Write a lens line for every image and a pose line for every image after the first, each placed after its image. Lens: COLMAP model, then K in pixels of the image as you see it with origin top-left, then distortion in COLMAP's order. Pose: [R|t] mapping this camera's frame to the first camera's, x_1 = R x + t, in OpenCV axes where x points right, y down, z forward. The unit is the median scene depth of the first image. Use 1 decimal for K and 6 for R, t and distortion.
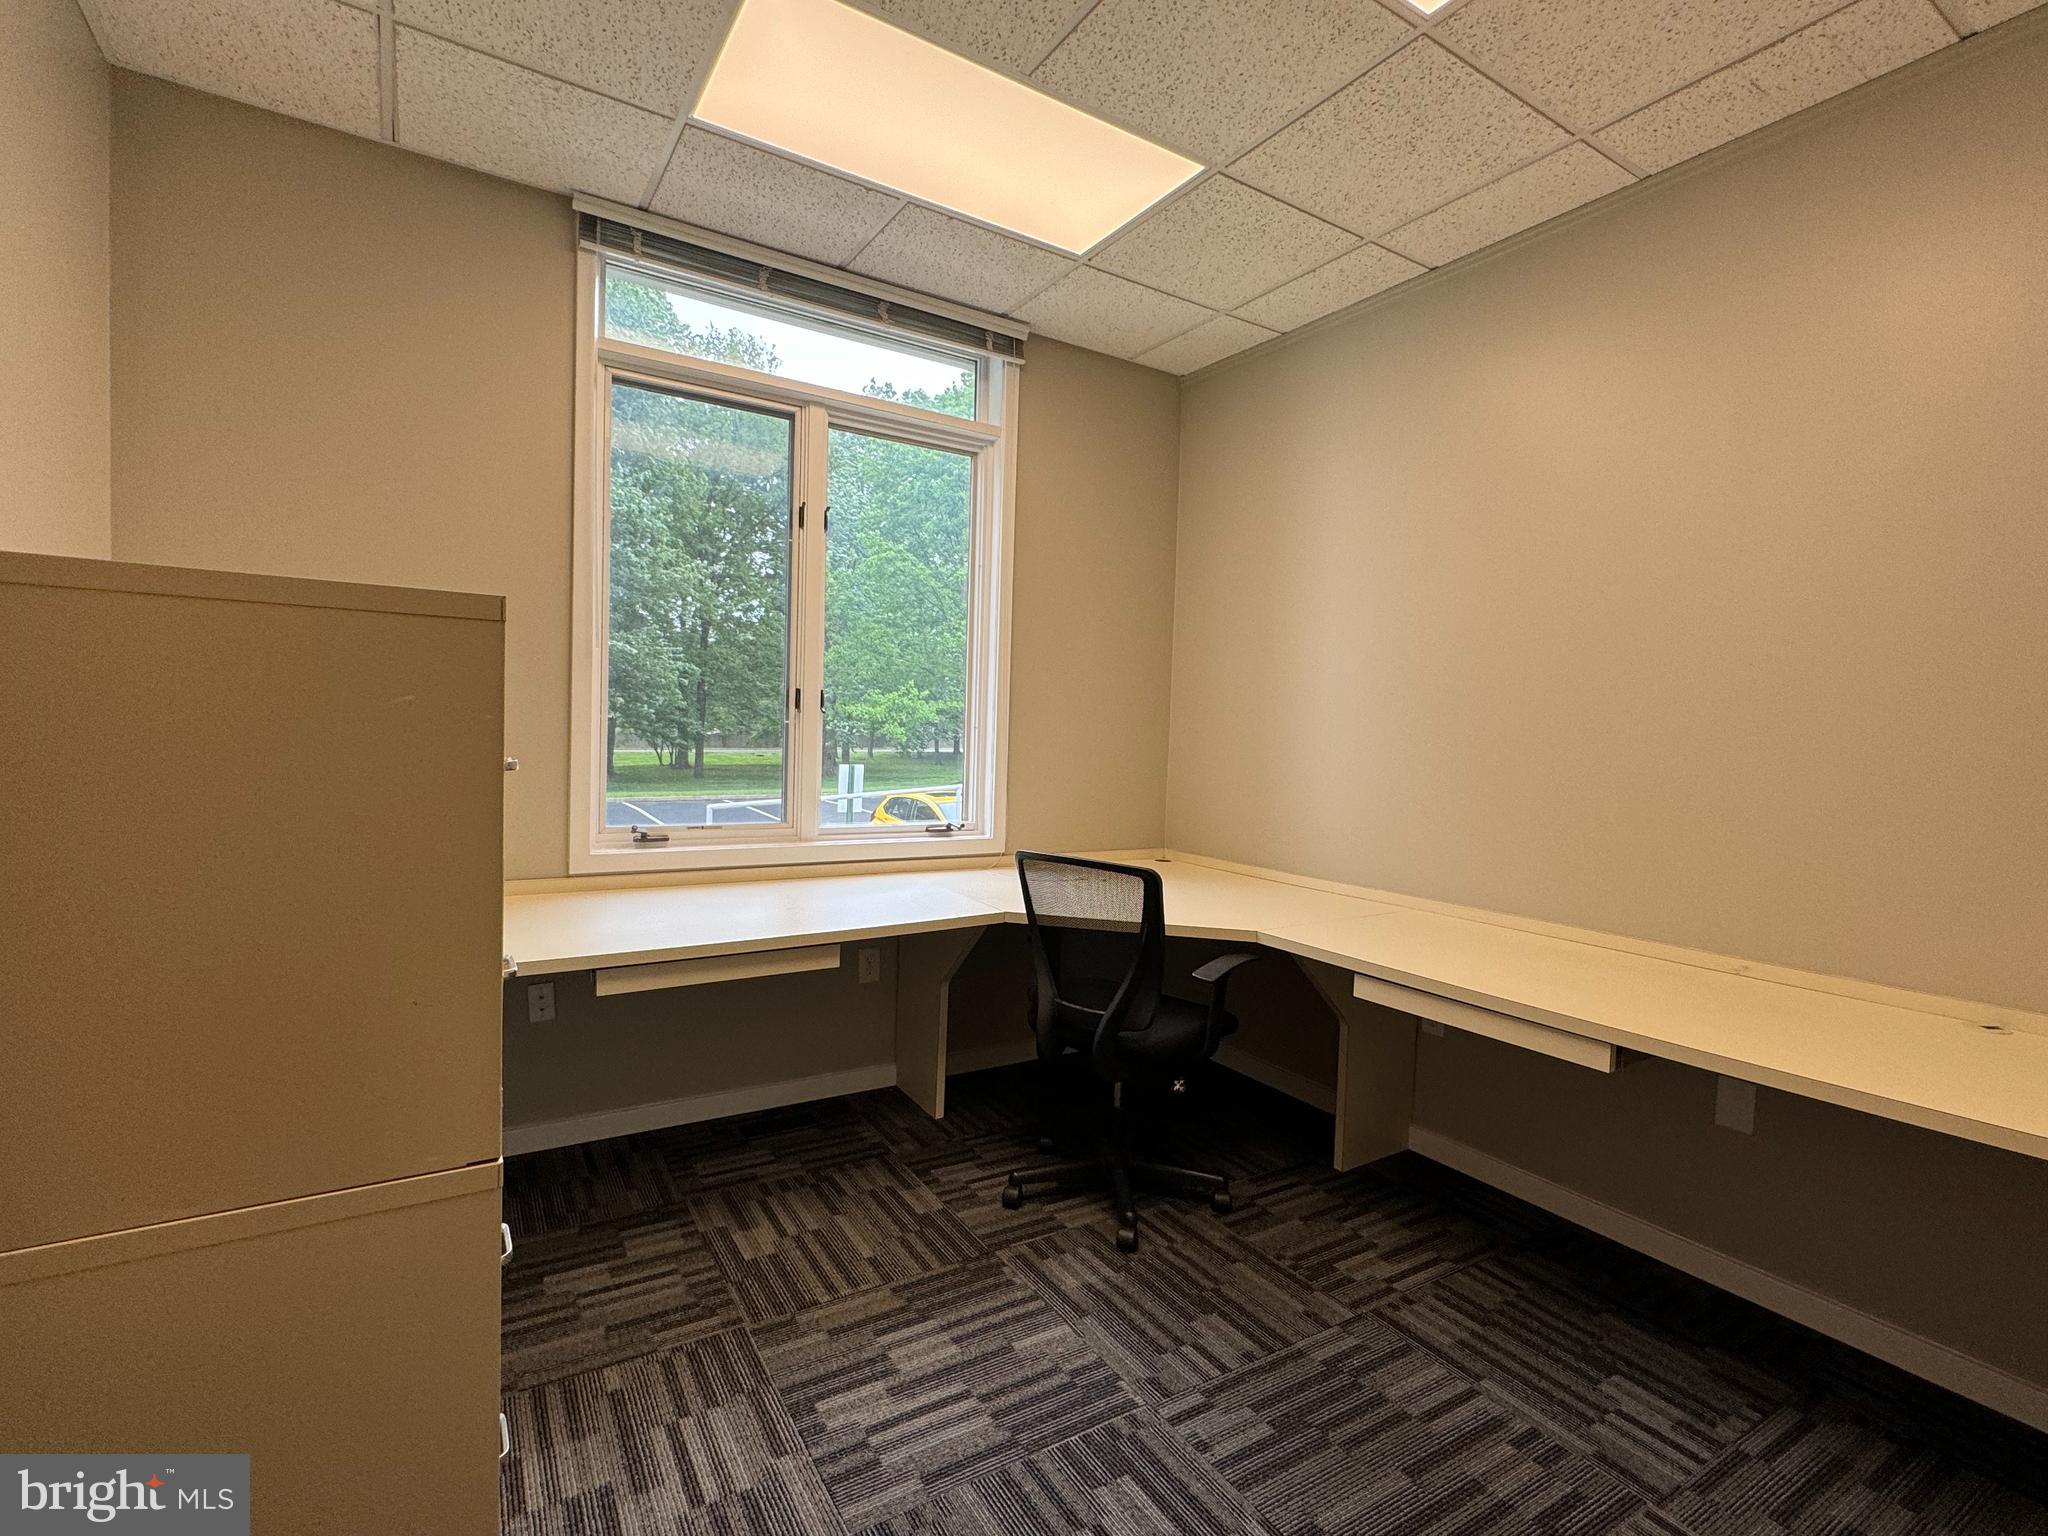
lens RADIAL K [[955.8, 0, 1023.4], [0, 955.8, 772.8], [0, 0, 1]] dist [-0.002828, 0.000584]
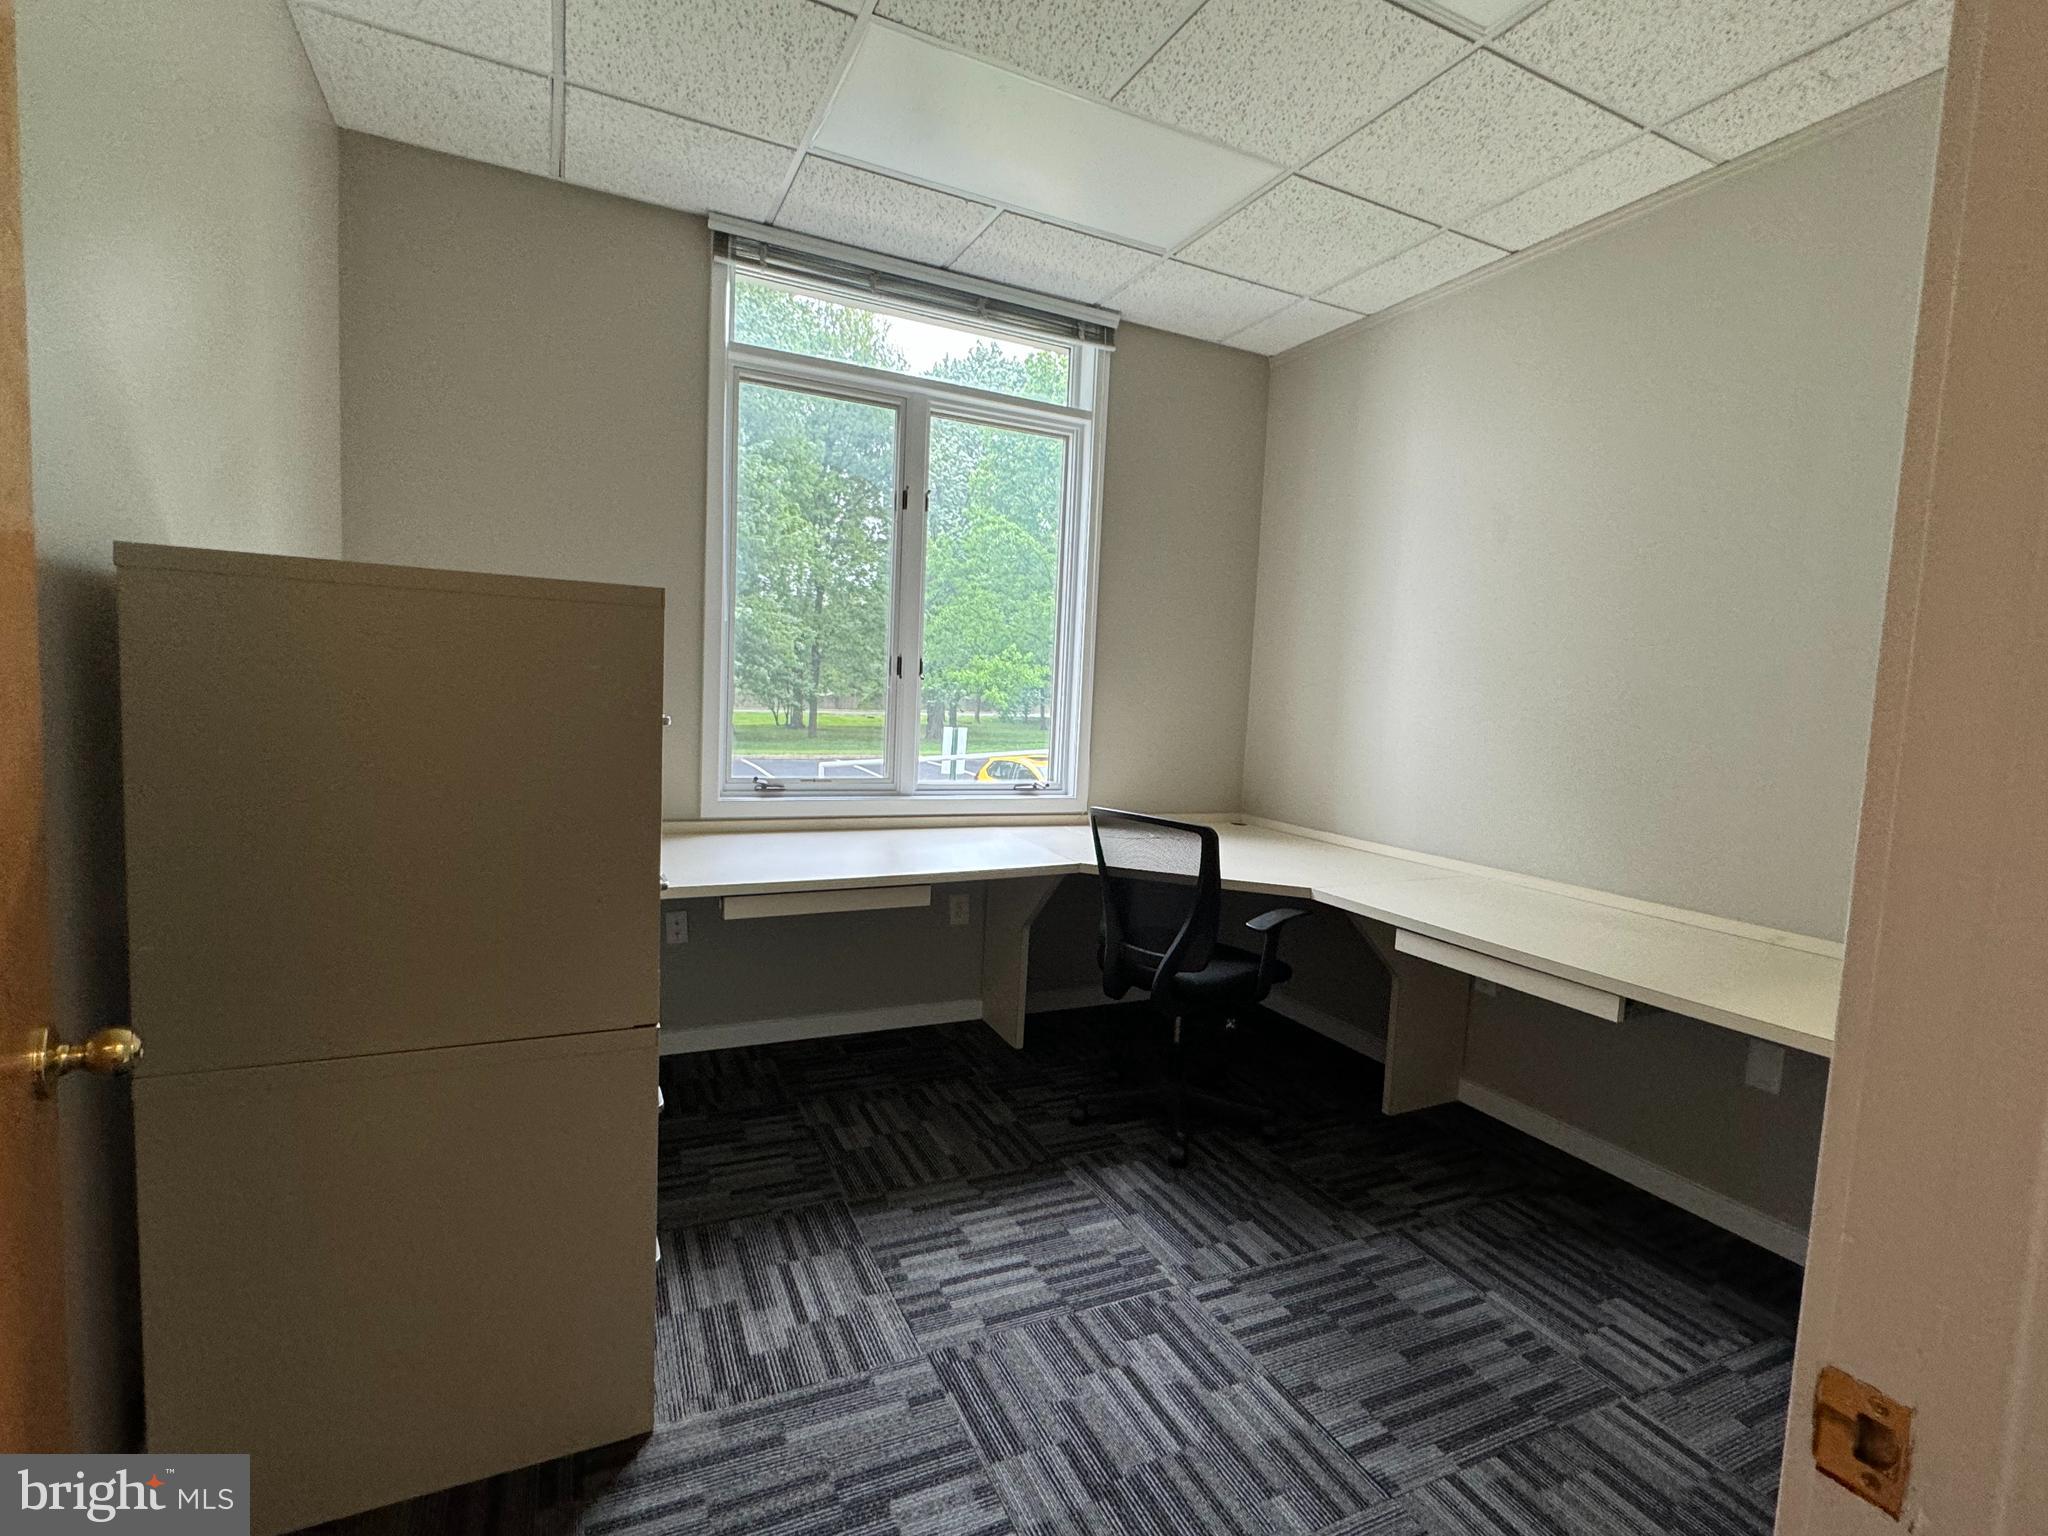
lens RADIAL K [[955.8, 0, 1027.7], [0, 955.8, 776.2], [0, 0, 1]] dist [-0.002828, 0.000584]
pose [[0.994207, 0.024518, -0.104645, 0.040633], [-0.020353, 0.998965, 0.040686, 0.002117], [0.105534, -0.038320, 0.993677, -0.116064]]
